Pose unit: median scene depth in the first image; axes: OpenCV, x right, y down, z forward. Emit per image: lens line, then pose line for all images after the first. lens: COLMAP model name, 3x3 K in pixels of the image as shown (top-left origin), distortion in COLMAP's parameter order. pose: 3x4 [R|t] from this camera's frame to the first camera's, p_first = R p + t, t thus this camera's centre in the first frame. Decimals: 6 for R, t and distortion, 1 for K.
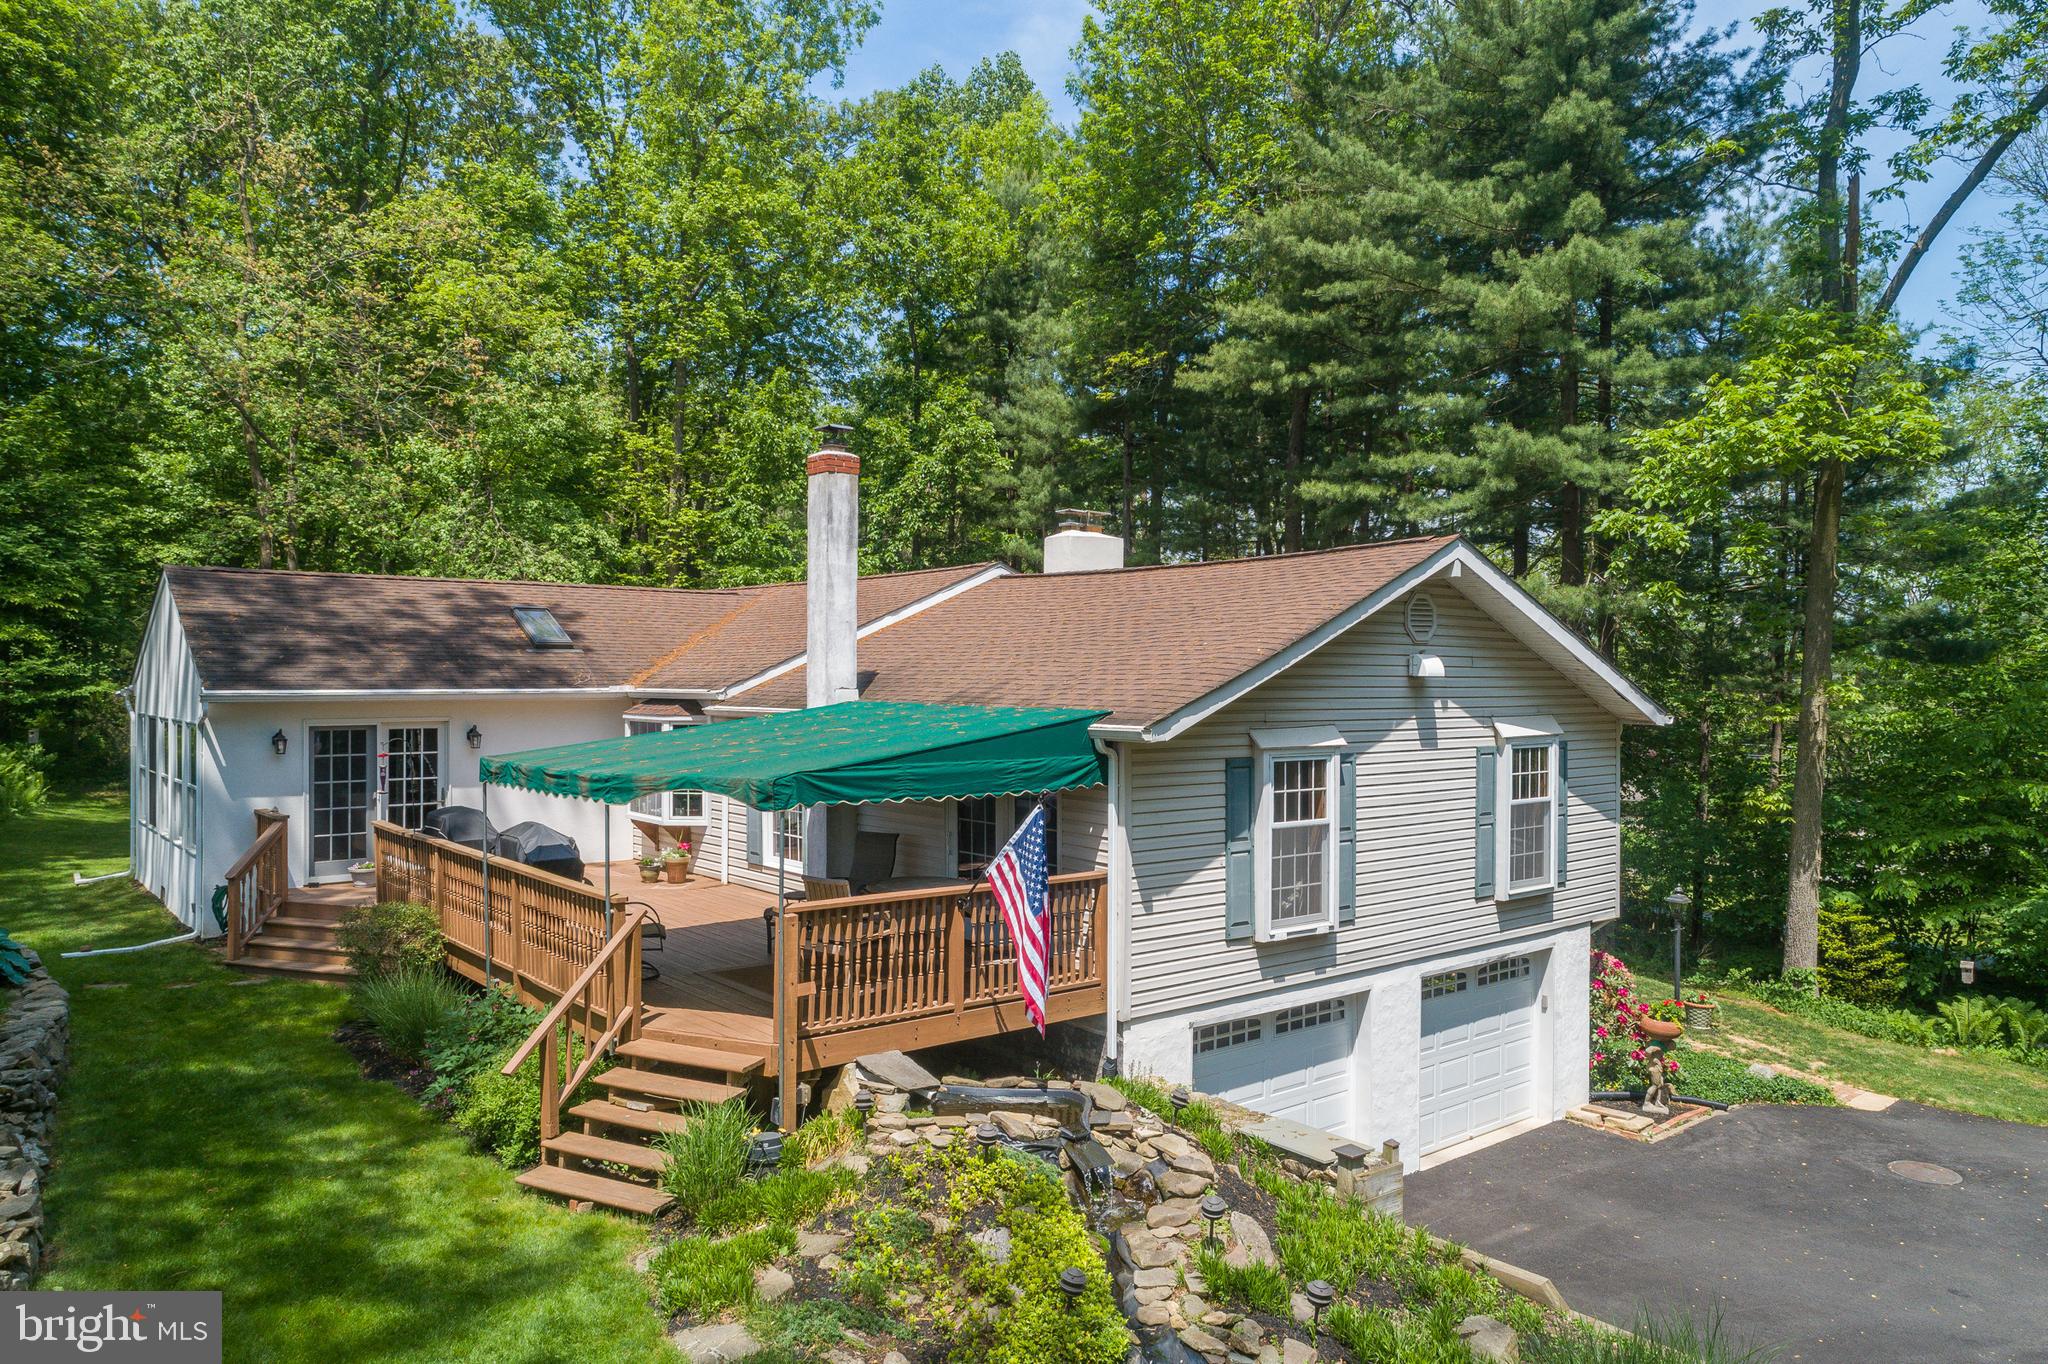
lens RADIAL K [[1401.1, 0, 1022.4], [0, 1401.1, 768.7], [0, 0, 1]] dist [-0.015088, 0.010825]
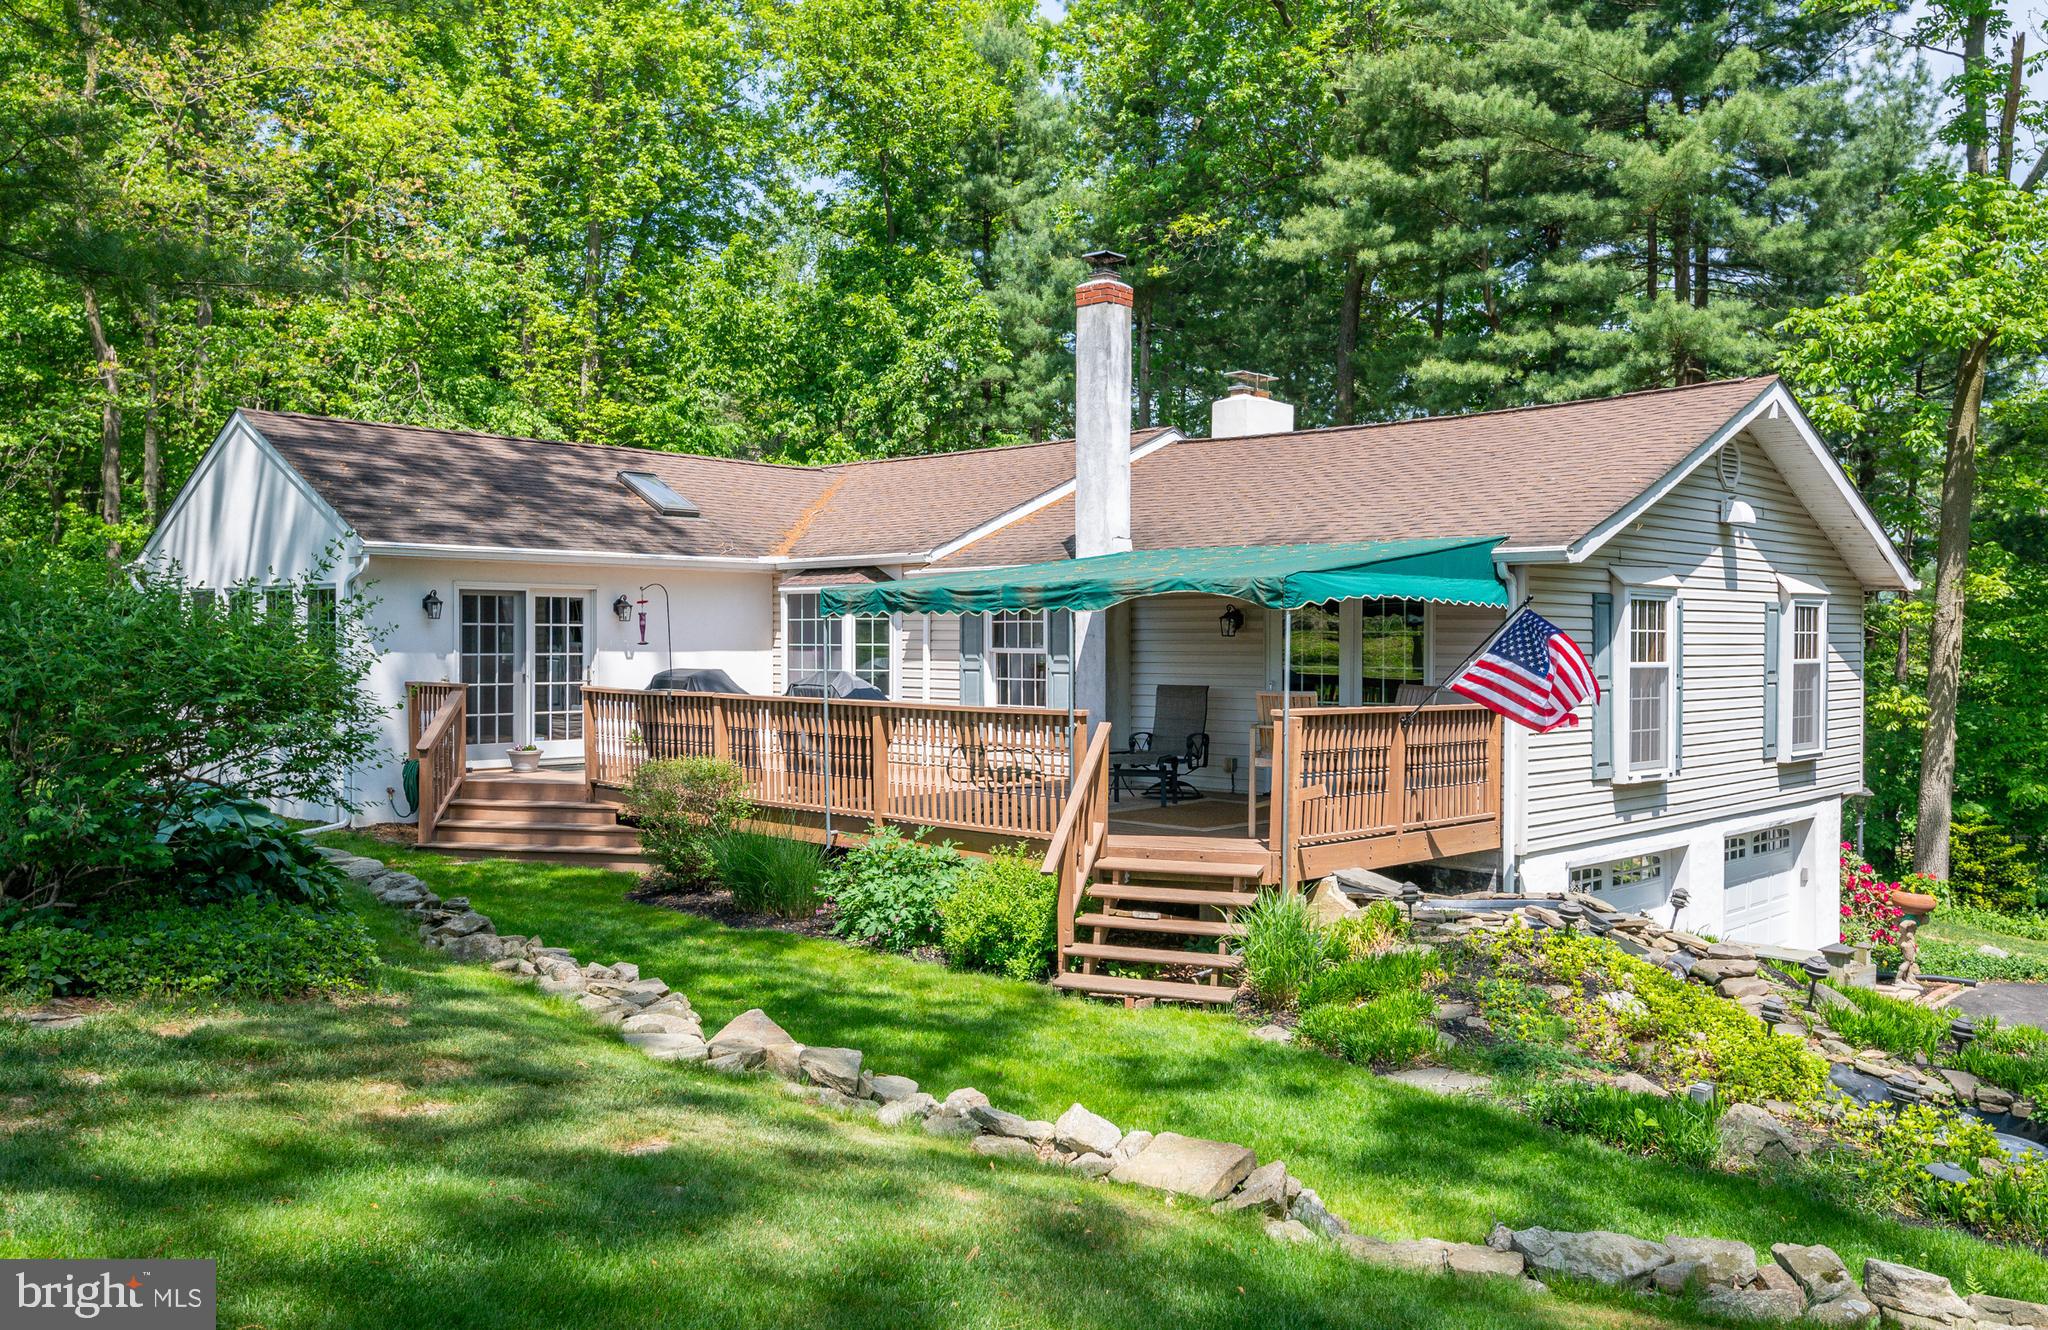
lens RADIAL K [[1641.9, 0, 1000.8], [0, 1641.9, 767.3], [0, 0, 1]] dist [0.024162, -0.008109]
pose [[0.994070, -0.007500, 0.108484, -0.320440], [0.006288, 0.999914, 0.011515, 0.080887], [-0.108561, -0.010764, 0.994032, -0.077406]]
